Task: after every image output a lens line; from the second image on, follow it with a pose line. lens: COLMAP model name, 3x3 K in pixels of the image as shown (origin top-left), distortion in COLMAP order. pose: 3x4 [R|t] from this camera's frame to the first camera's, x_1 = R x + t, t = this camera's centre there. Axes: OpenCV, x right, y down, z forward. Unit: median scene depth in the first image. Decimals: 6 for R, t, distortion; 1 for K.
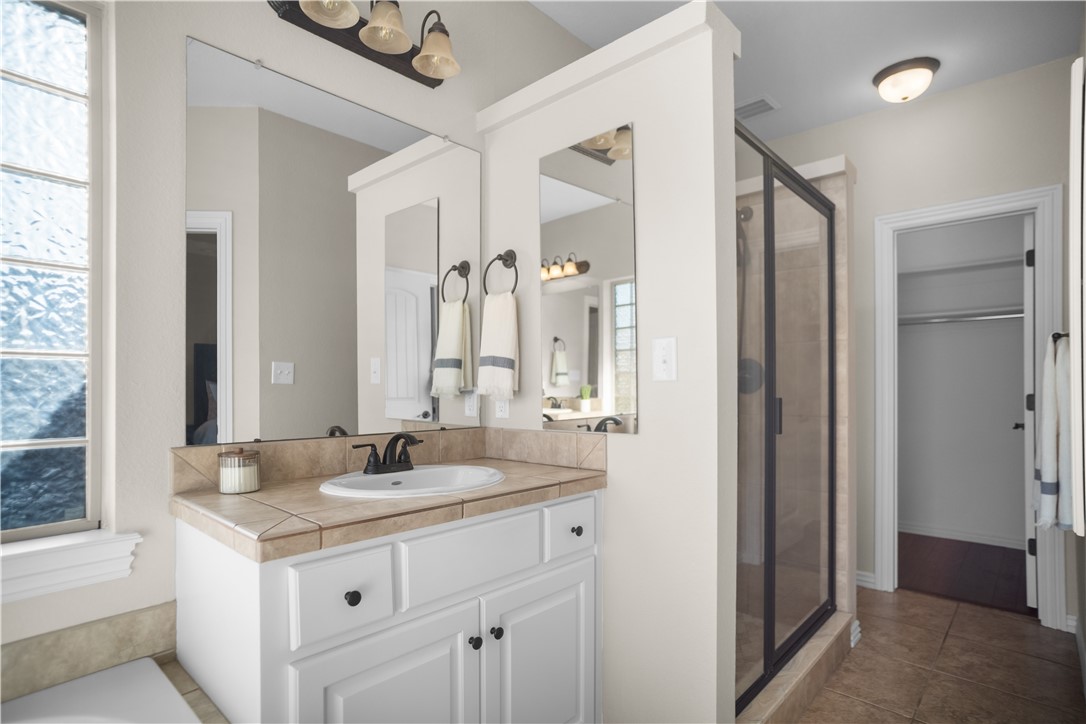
lens RADIAL K [[580.5, 0, 548.5], [0, 580.5, 383.0], [0, 0, 1]] dist [-0.068997, 0.063094]
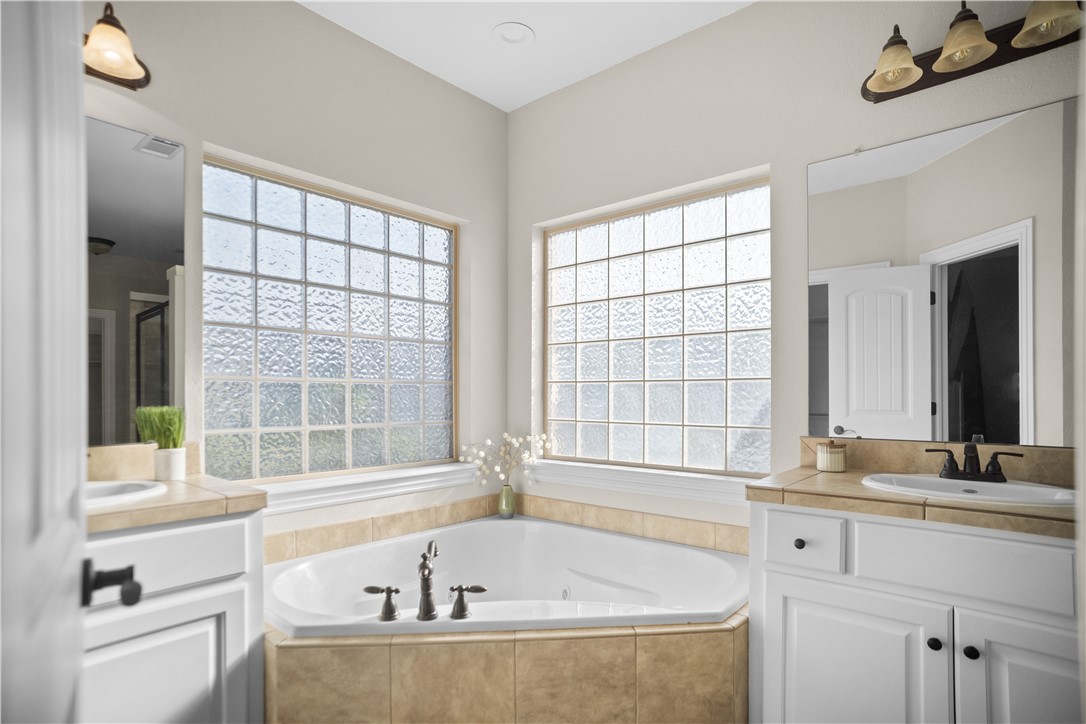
lens RADIAL K [[567.7, 0, 546.8], [0, 567.7, 402.7], [0, 0, 1]] dist [-0.071715, 0.060418]
pose [[0.031975, 0.012397, -0.999412, 0.831203], [0.004734, 0.999910, 0.012554, 0.000601], [0.999477, -0.005132, 0.031914, 0.259414]]
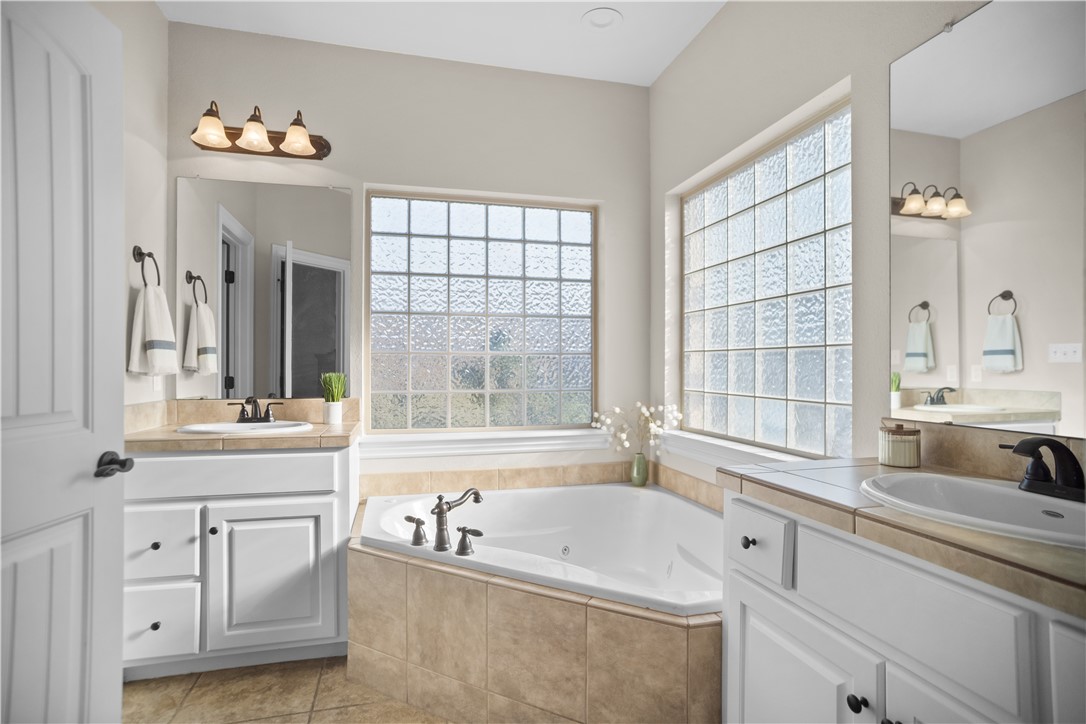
lens RADIAL K [[556.4, 0, 542.0], [0, 556.4, 369.9], [0, 0, 1]] dist [-0.068872, 0.052859]
pose [[-0.542250, 0.006083, -0.840195, 0.685596], [0.003560, 0.999981, 0.004942, 0.005372], [0.840209, -0.000312, -0.542262, 1.013383]]
